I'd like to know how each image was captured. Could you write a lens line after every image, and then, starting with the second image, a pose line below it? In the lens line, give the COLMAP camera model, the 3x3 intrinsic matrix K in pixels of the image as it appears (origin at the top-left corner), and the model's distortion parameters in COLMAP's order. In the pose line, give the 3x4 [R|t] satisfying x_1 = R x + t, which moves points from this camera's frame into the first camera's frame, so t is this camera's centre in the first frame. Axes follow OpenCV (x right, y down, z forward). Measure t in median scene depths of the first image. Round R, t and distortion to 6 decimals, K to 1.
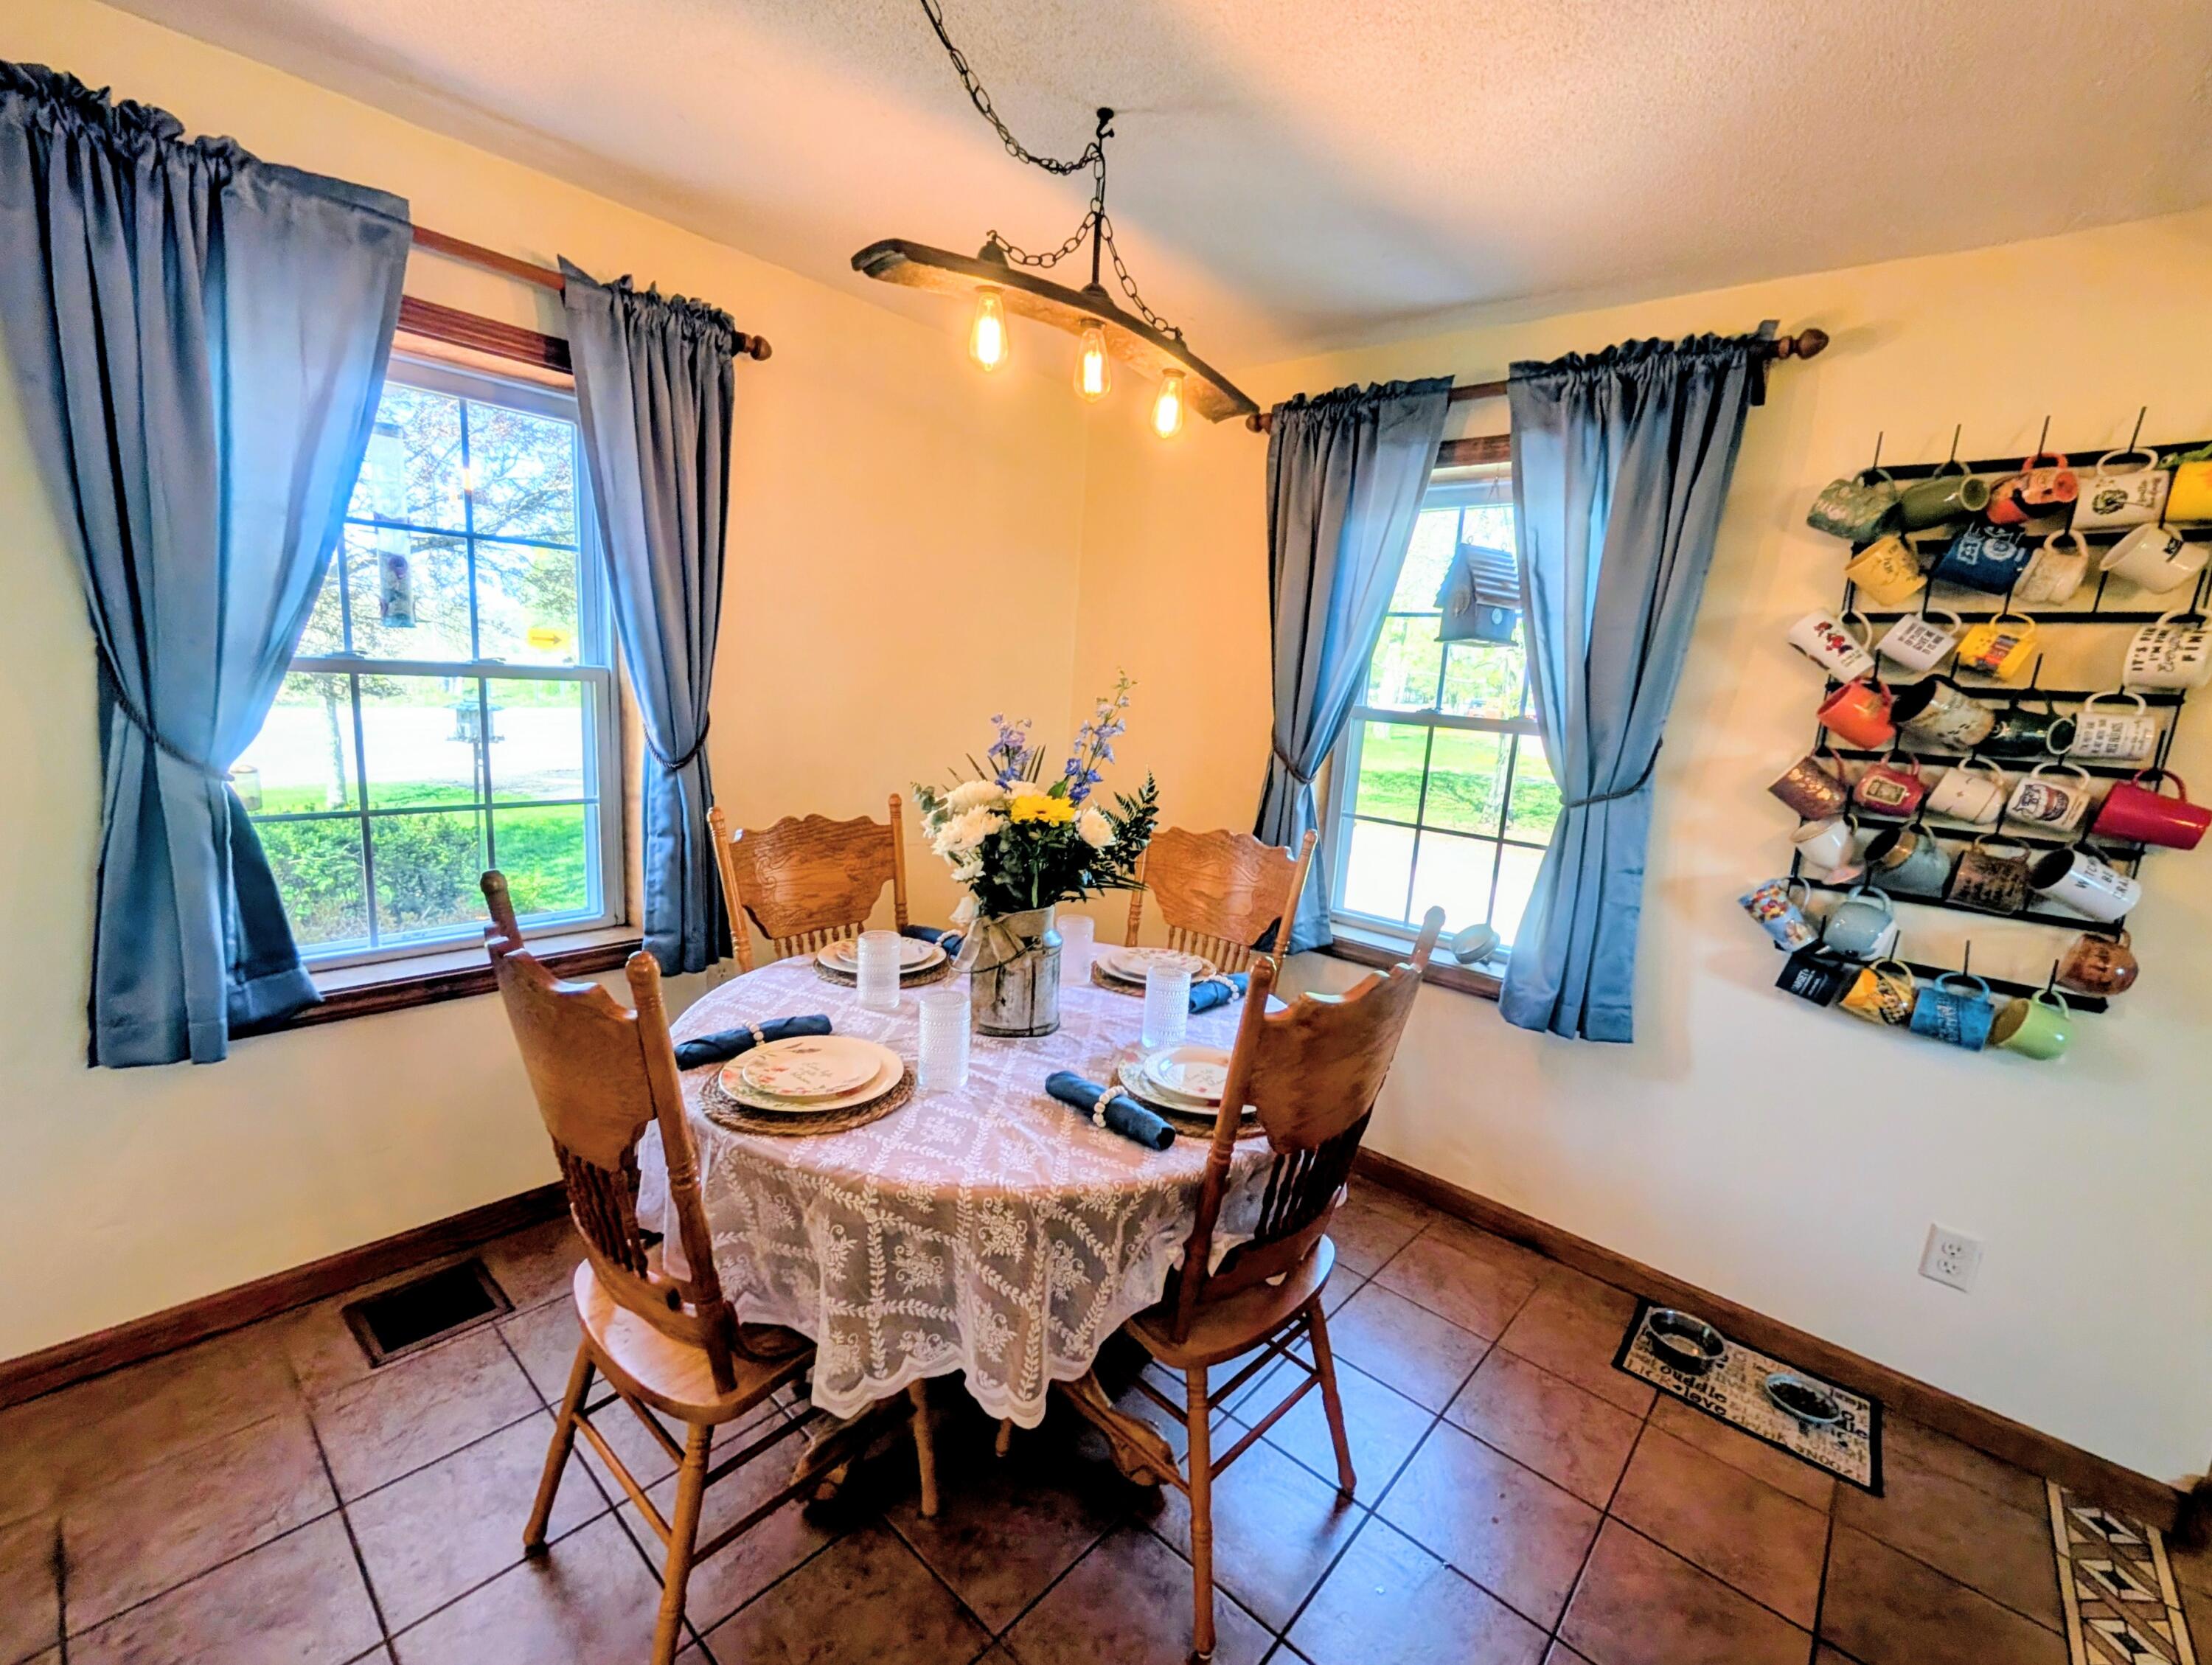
lens RADIAL K [[928.6, 0, 1109.6], [0, 928.6, 841.5], [0, 0, 1]] dist [-0.000302, -0.000108]
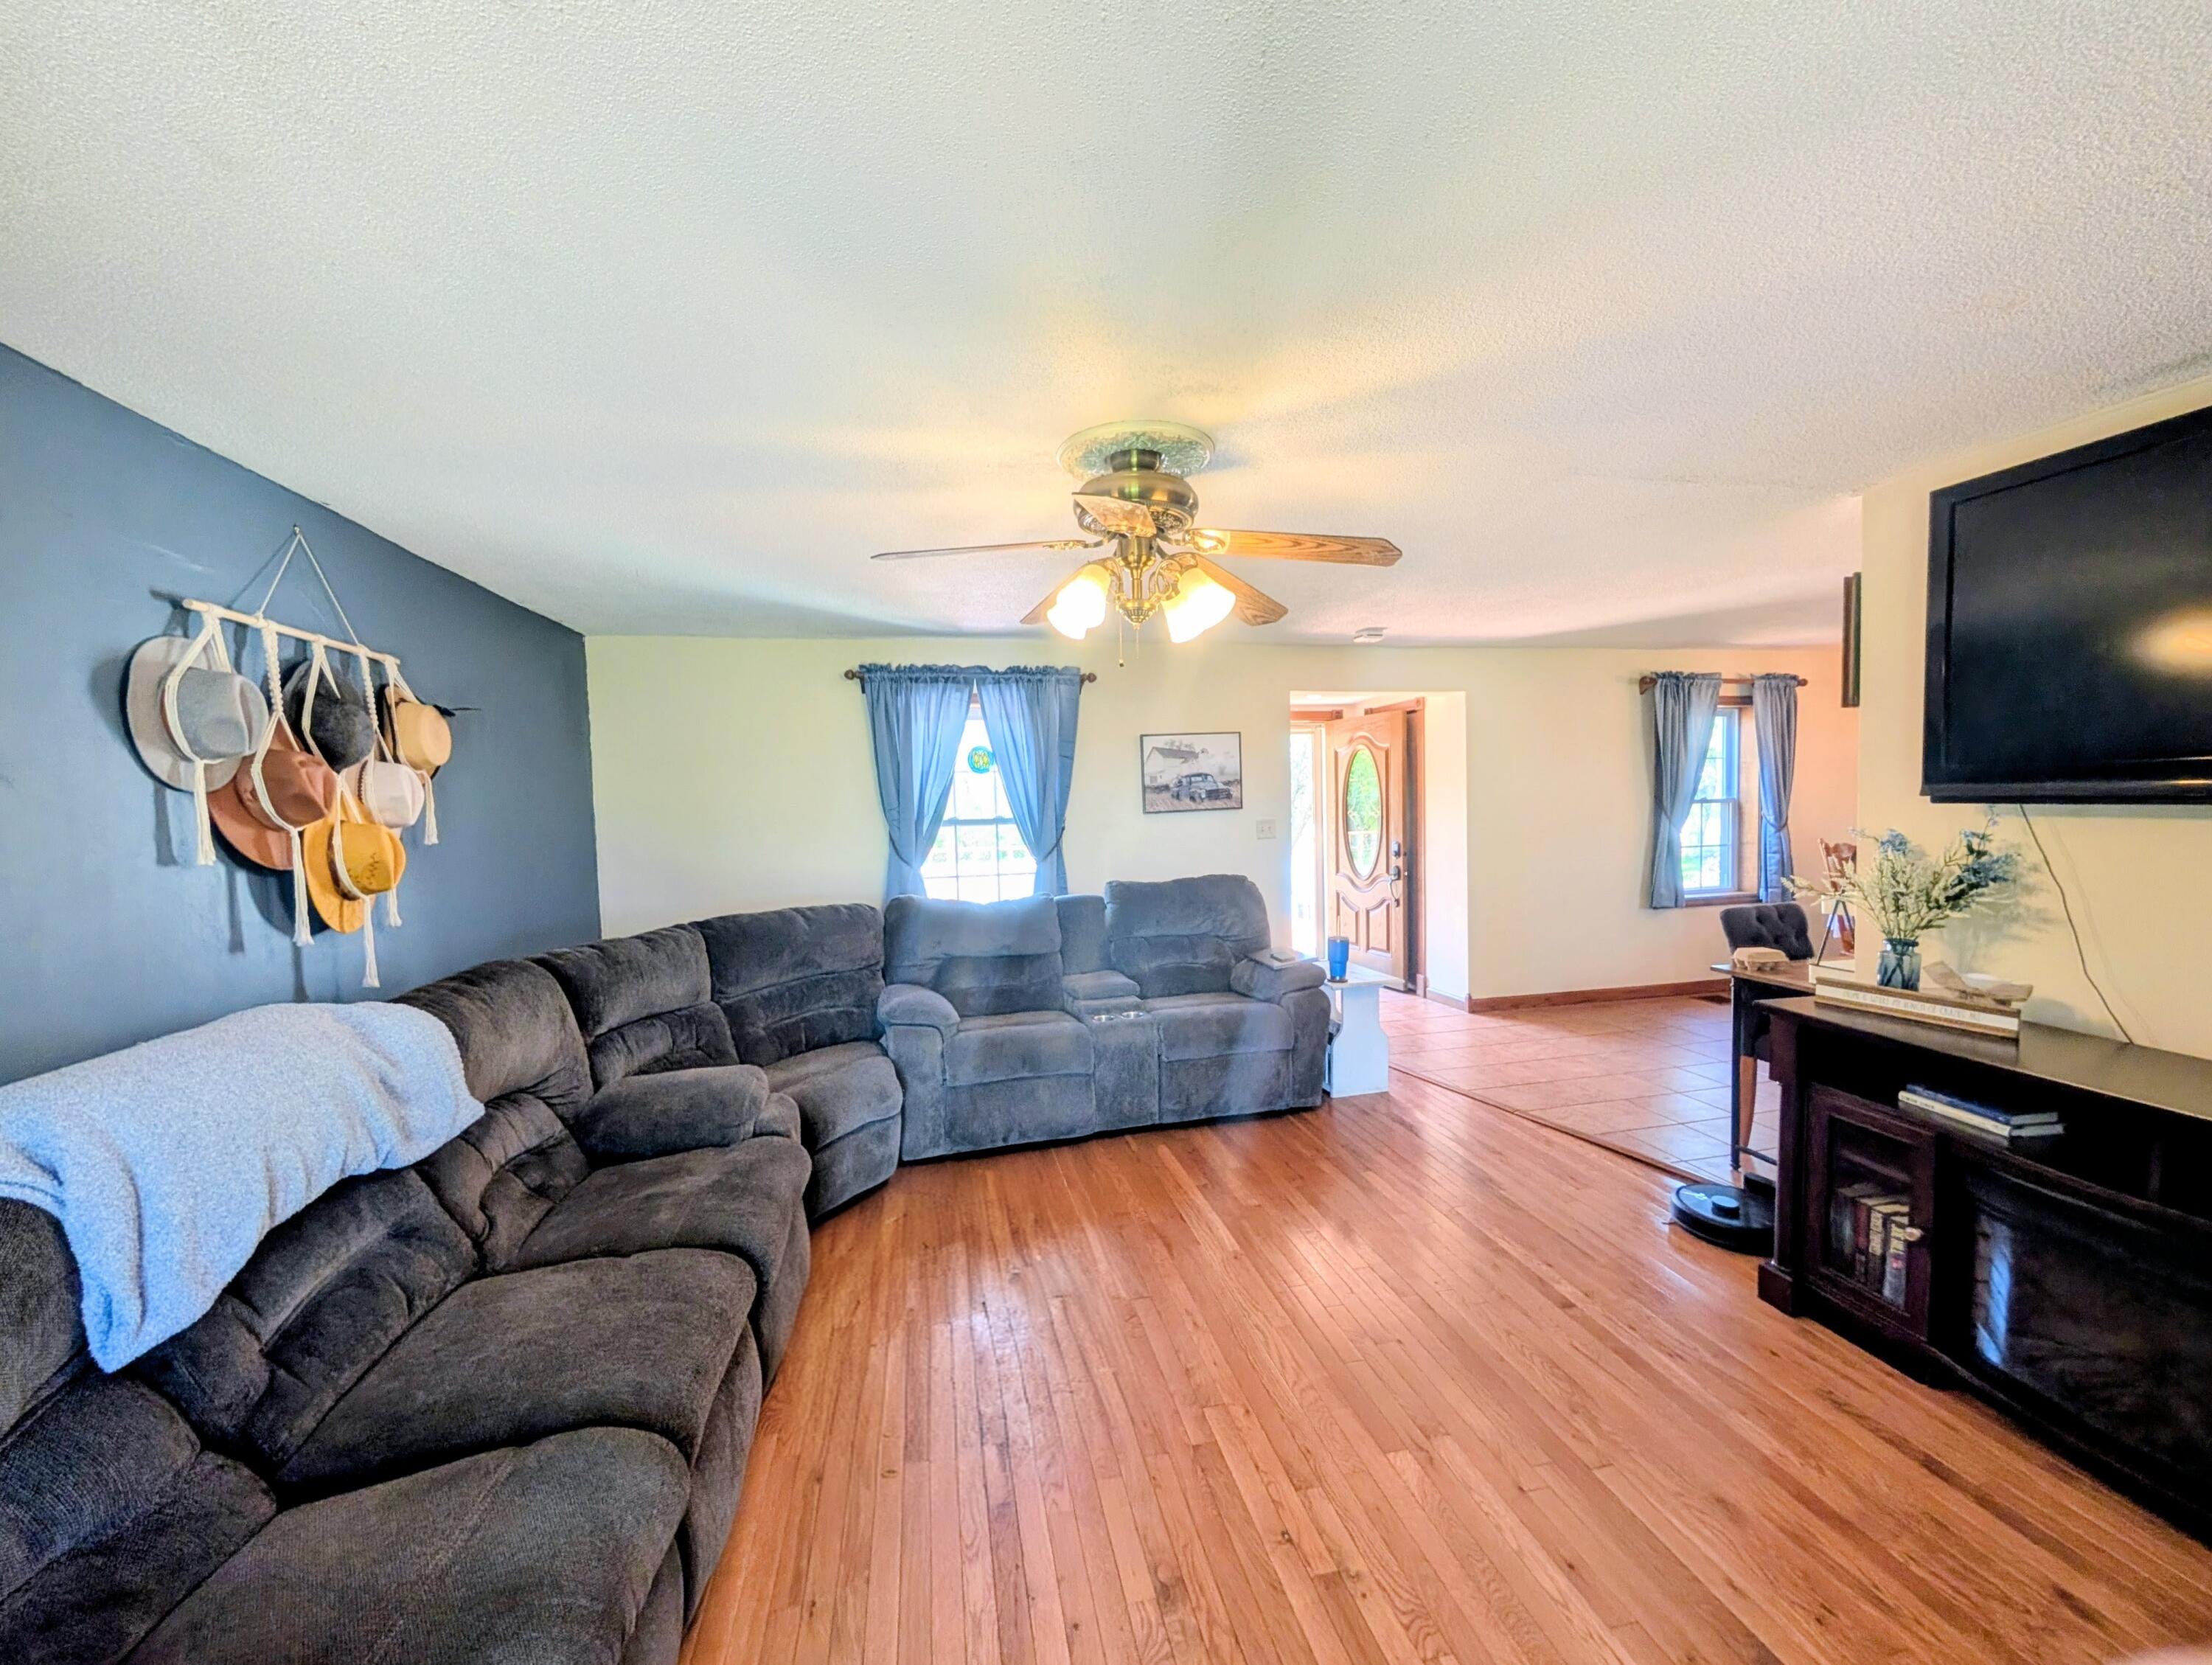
lens RADIAL K [[839.4, 0, 1107.8], [0, 839.4, 841.3], [0, 0, 1]] dist [-0.002483, 0.000396]
pose [[0.804100, -0.054700, -0.591973, -0.710299], [-0.027305, 0.991309, -0.128688, 0.404533], [0.593867, 0.119642, 0.795618, -2.671314]]
